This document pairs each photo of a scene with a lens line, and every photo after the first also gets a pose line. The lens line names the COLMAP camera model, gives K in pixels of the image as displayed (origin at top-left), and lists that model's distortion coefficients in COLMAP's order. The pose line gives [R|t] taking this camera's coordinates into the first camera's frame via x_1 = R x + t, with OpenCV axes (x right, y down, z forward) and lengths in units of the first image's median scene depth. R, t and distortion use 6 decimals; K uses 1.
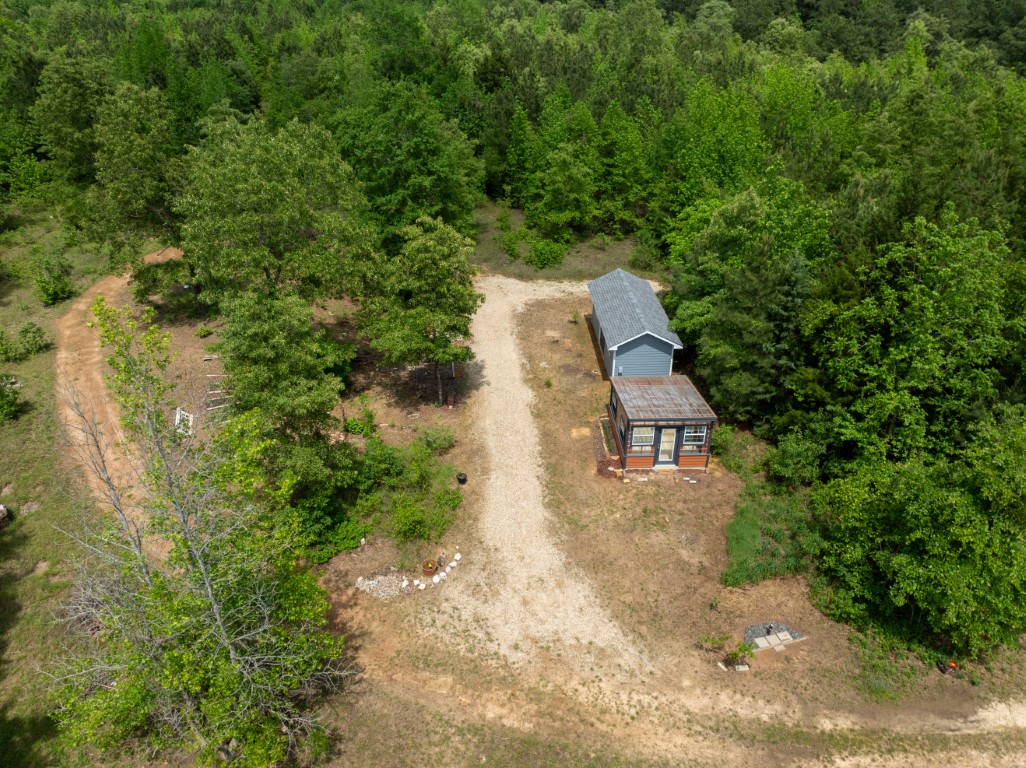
lens RADIAL K [[723.3, 0, 512.9], [0, 723.3, 383.6], [0, 0, 1]] dist [-0.033842, -0.001151]
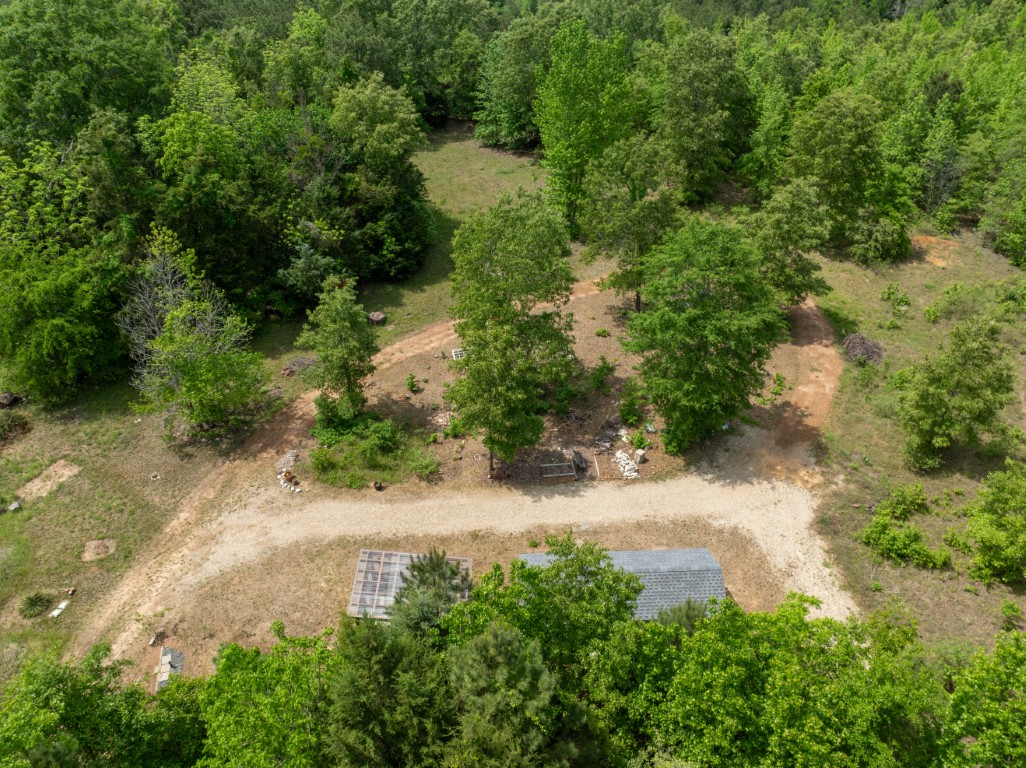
lens RADIAL K [[723.3, 0, 513.4], [0, 723.3, 385.1], [0, 0, 1]] dist [-0.033842, -0.001151]
pose [[-0.008828, 0.582946, -0.812463, 1.060225], [-0.480279, 0.710172, 0.514771, -0.947507], [0.877071, 0.394753, 0.273707, 0.936601]]
